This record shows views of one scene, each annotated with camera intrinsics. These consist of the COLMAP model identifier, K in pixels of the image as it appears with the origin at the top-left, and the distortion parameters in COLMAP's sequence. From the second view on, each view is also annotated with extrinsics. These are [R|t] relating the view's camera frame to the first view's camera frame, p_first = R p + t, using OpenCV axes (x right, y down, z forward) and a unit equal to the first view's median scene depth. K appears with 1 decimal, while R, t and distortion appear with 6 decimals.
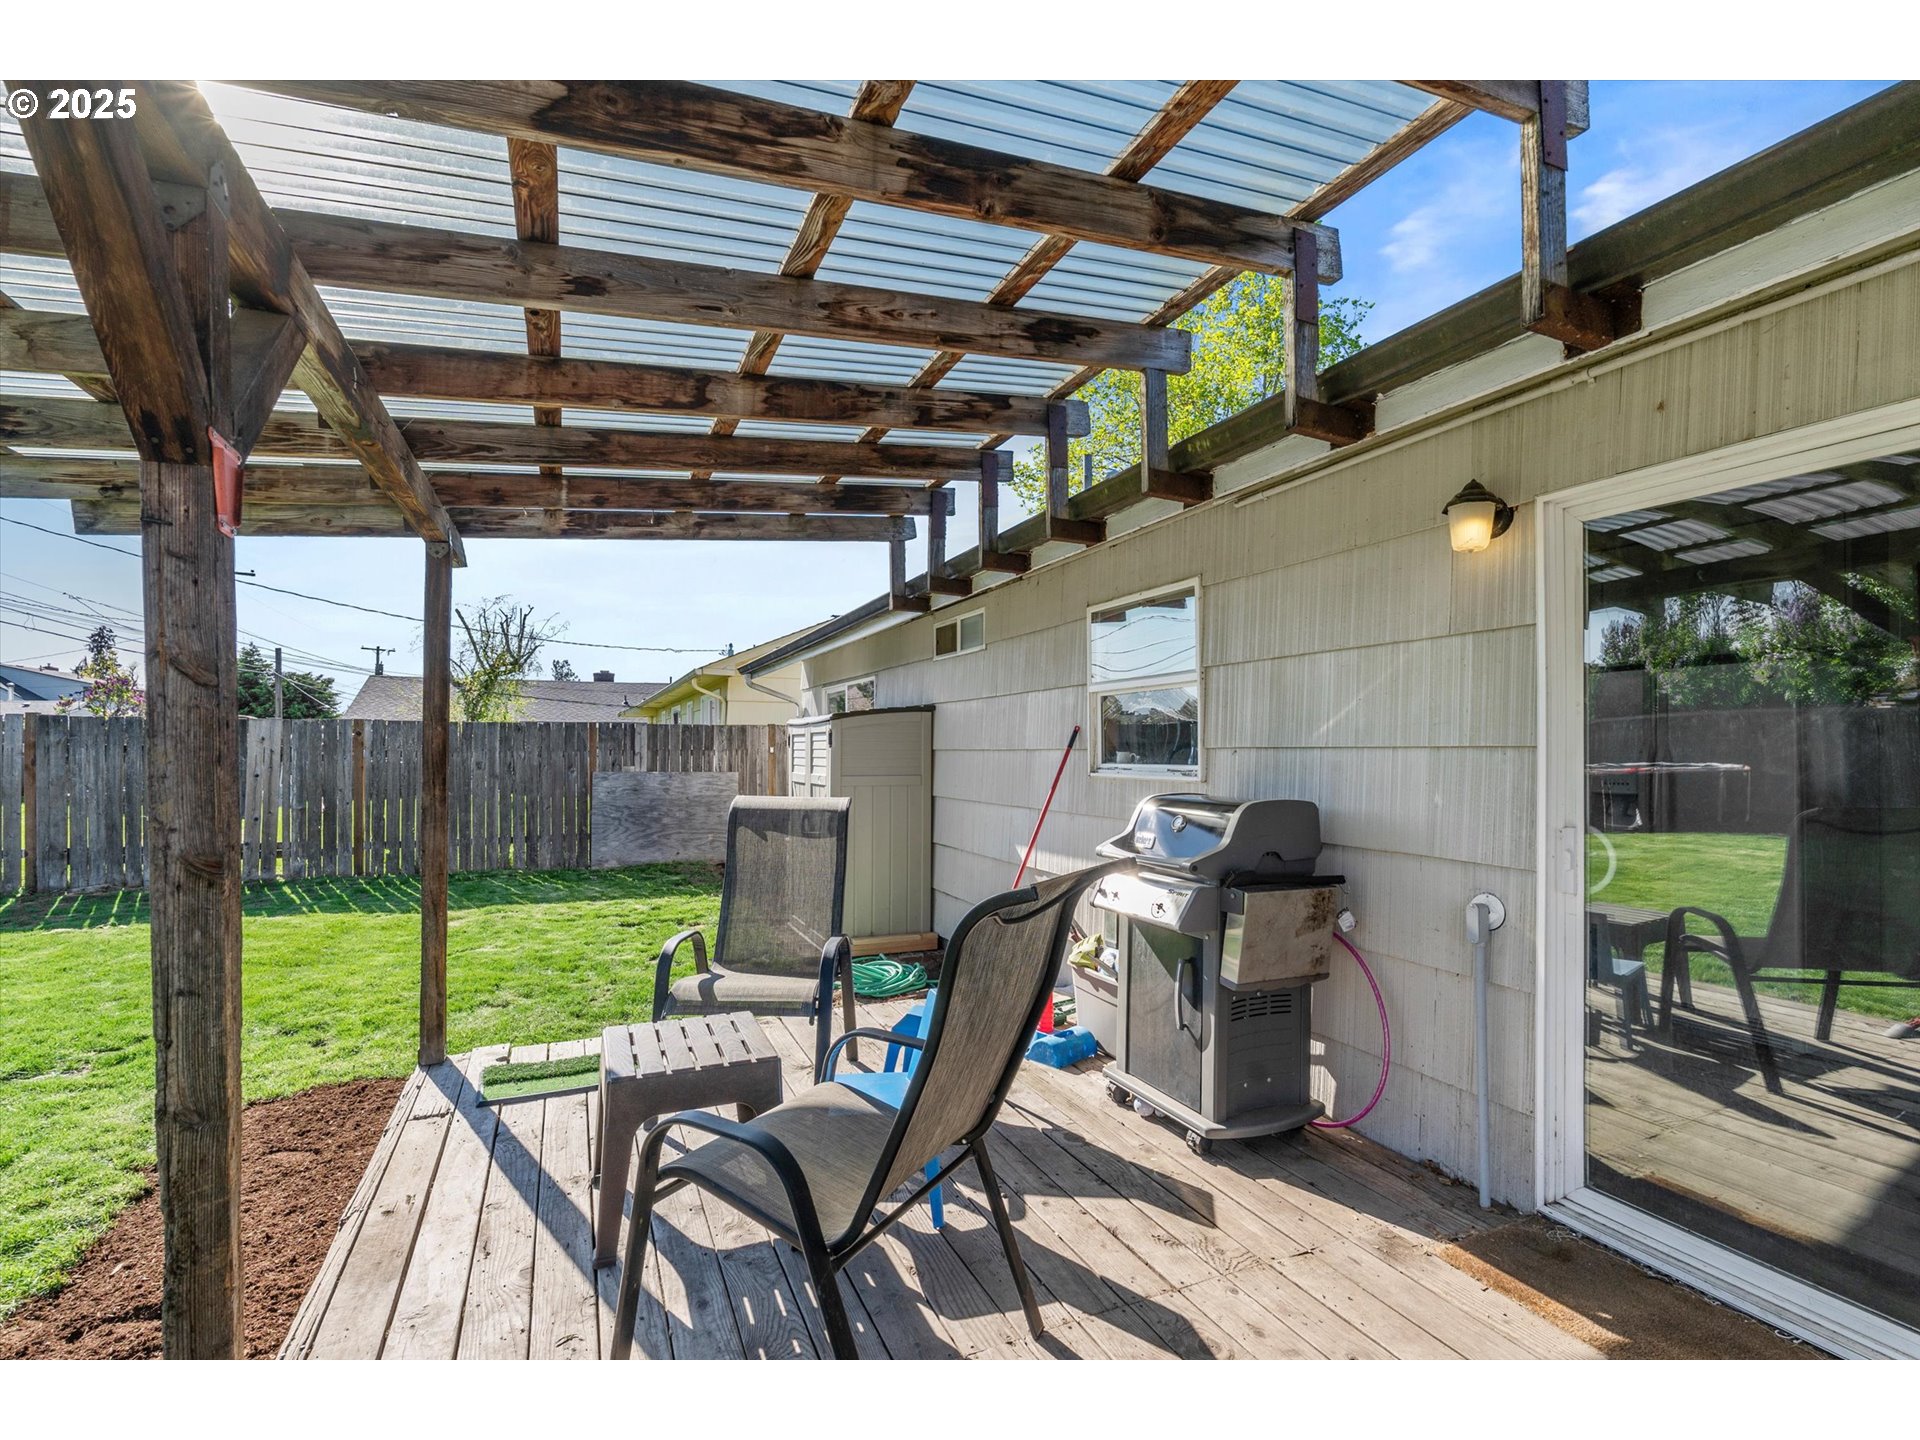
lens RADIAL K [[841.8, 0, 964.3], [0, 841.8, 738.7], [0, 0, 1]] dist [-0.001832, 0.000349]
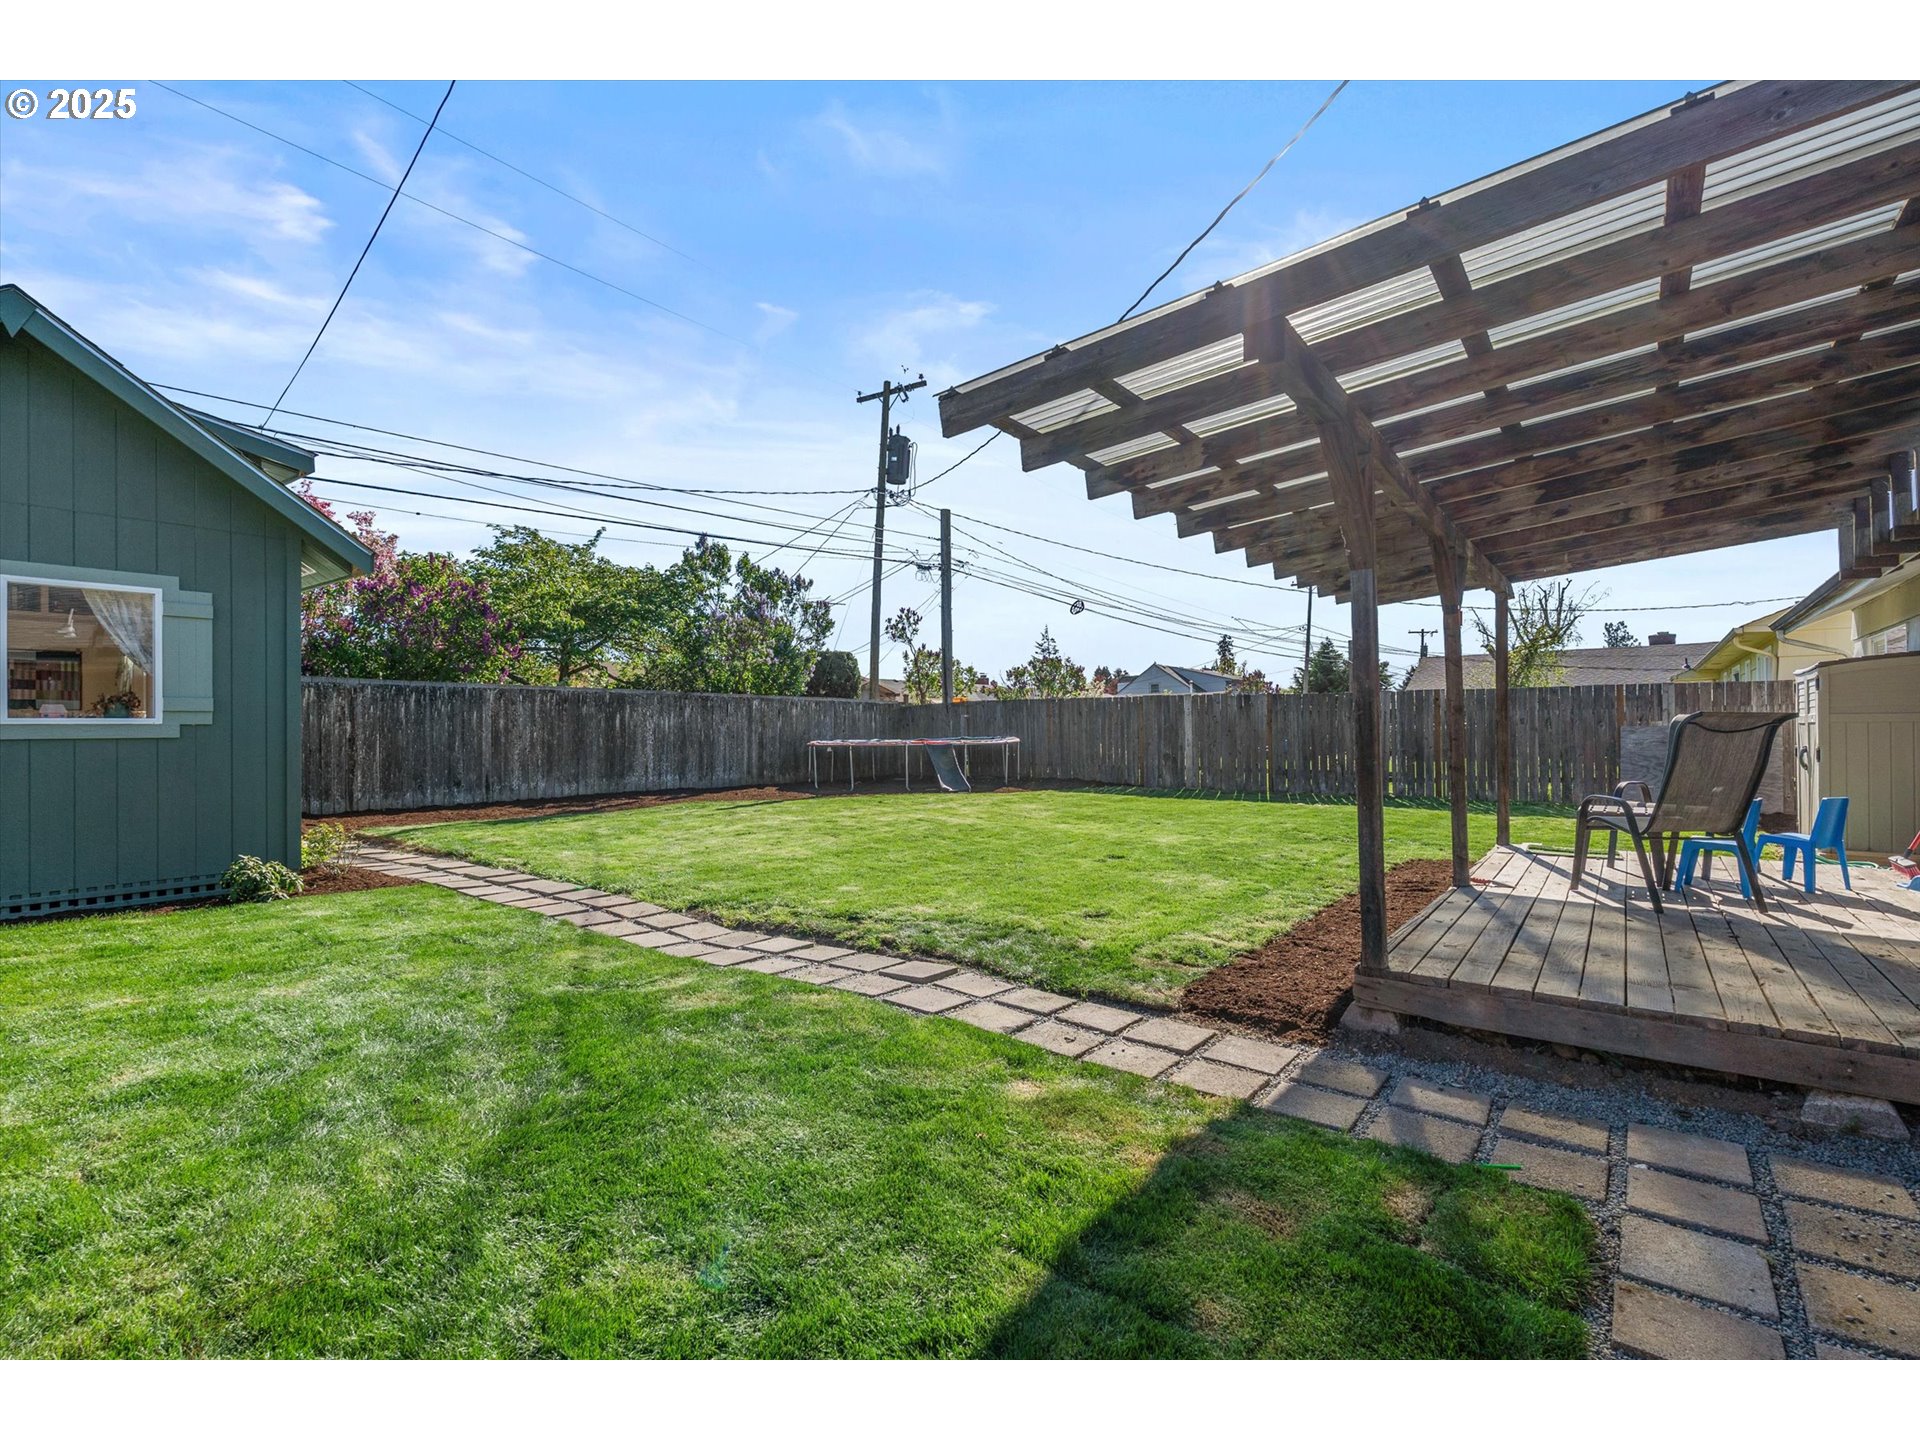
lens RADIAL K [[908.8, 0, 960.0], [0, 908.8, 720.0], [0, 0, 1]] dist [-0.002033, 0.000116]
pose [[0.474595, -0.014741, -0.880081, 0.247713], [0.017153, 0.999825, -0.007497, 0.025331], [0.880037, -0.011538, 0.474765, -0.434210]]
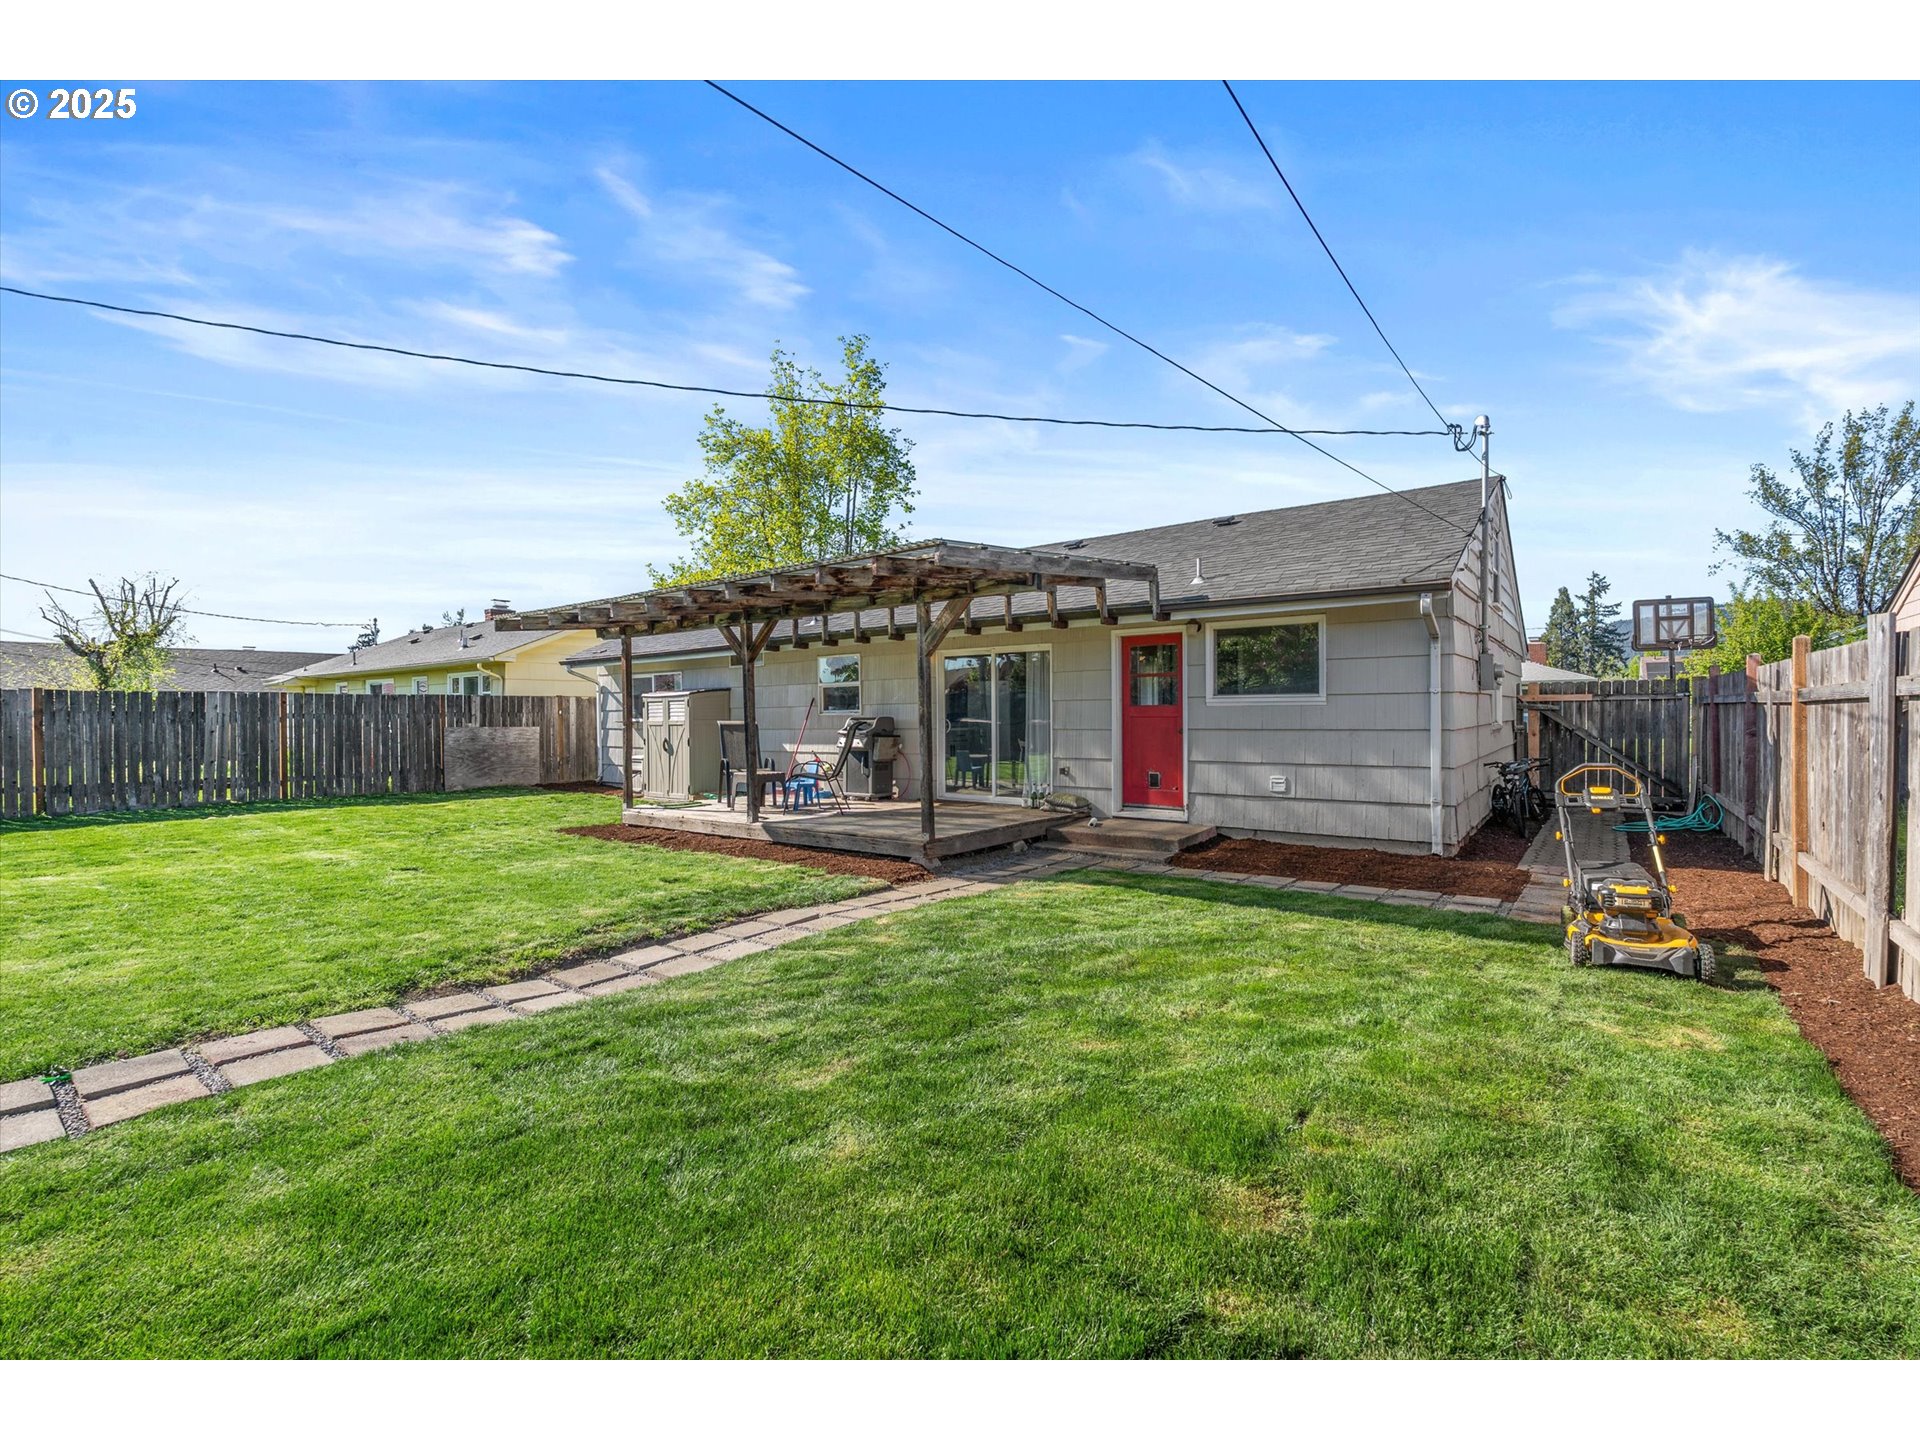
lens RADIAL K [[857.0, 0, 956.2], [0, 857.0, 730.7], [0, 0, 1]] dist [-0.001638, 0.000091]
pose [[0.883269, -0.019593, 0.468458, -0.363711], [0.006449, 0.999540, 0.029647, 0.005983], [-0.468823, -0.023165, 0.882988, -0.811111]]
